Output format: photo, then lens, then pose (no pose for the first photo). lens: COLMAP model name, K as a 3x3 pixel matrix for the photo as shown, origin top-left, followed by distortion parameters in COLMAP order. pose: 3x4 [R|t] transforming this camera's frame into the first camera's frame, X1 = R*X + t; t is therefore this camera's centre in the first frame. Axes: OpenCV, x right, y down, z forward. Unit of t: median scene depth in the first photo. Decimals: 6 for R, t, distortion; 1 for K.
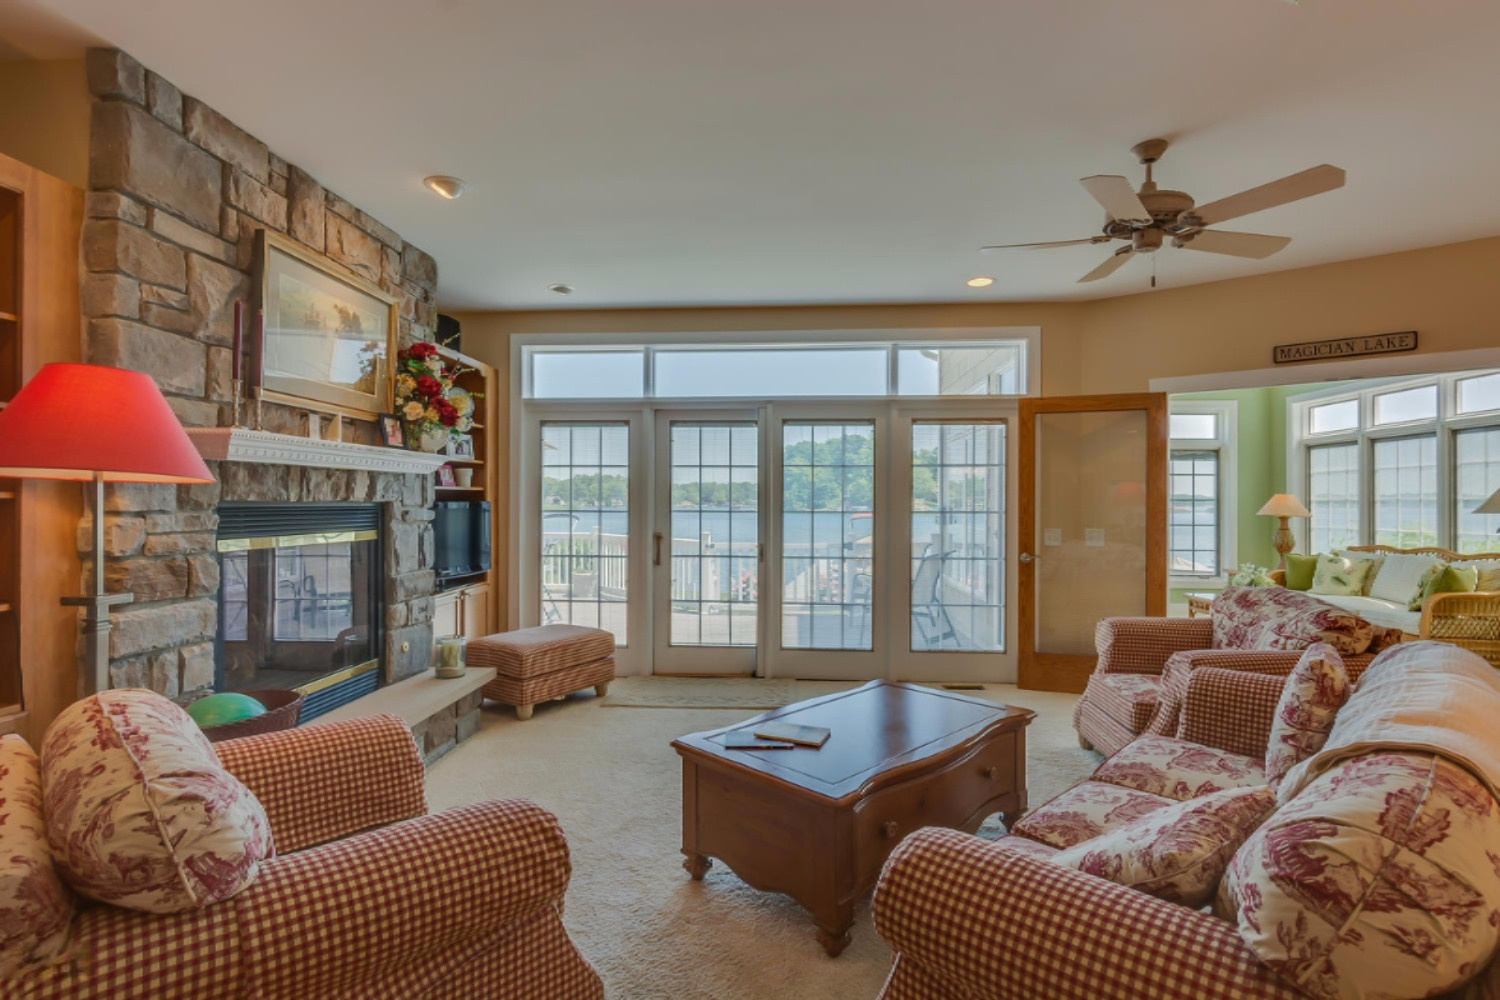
lens RADIAL K [[731.7, 0, 750.0], [0, 731.7, 500.0], [0, 0, 1]] dist [0.000362, 0.001093]
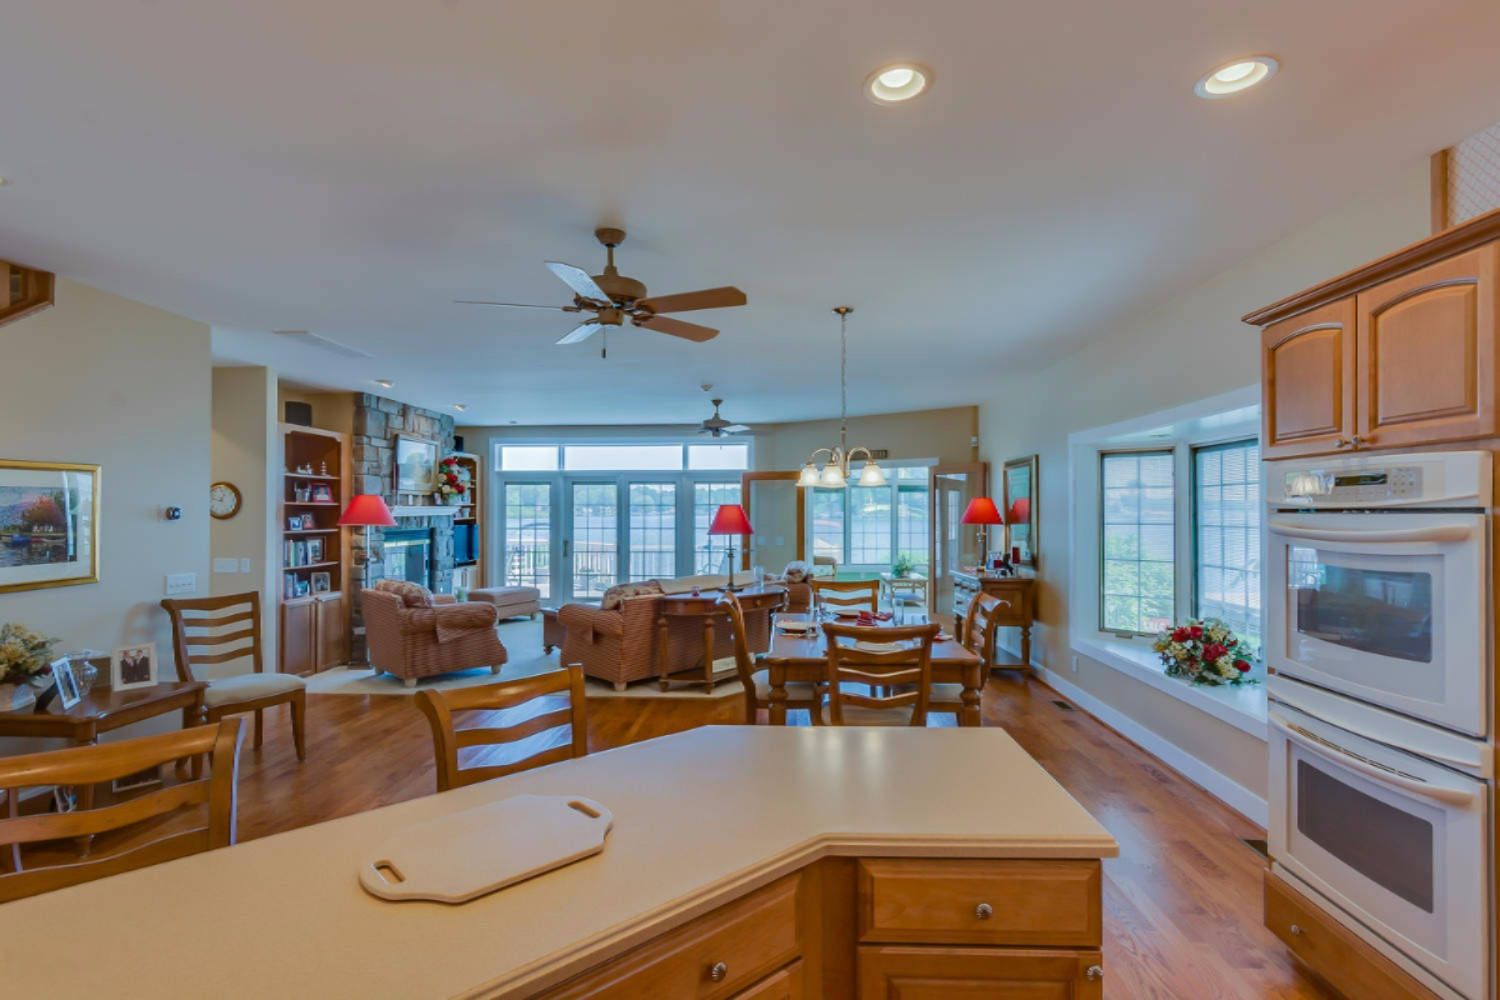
lens RADIAL K [[731.7, 0, 750.0], [0, 731.7, 500.0], [0, 0, 1]] dist [0.000362, 0.001093]
pose [[0.999870, -0.006601, 0.014713, 0.464850], [0.006750, 0.999926, -0.010083, -0.052949], [-0.014645, 0.010181, 0.999841, -1.315284]]
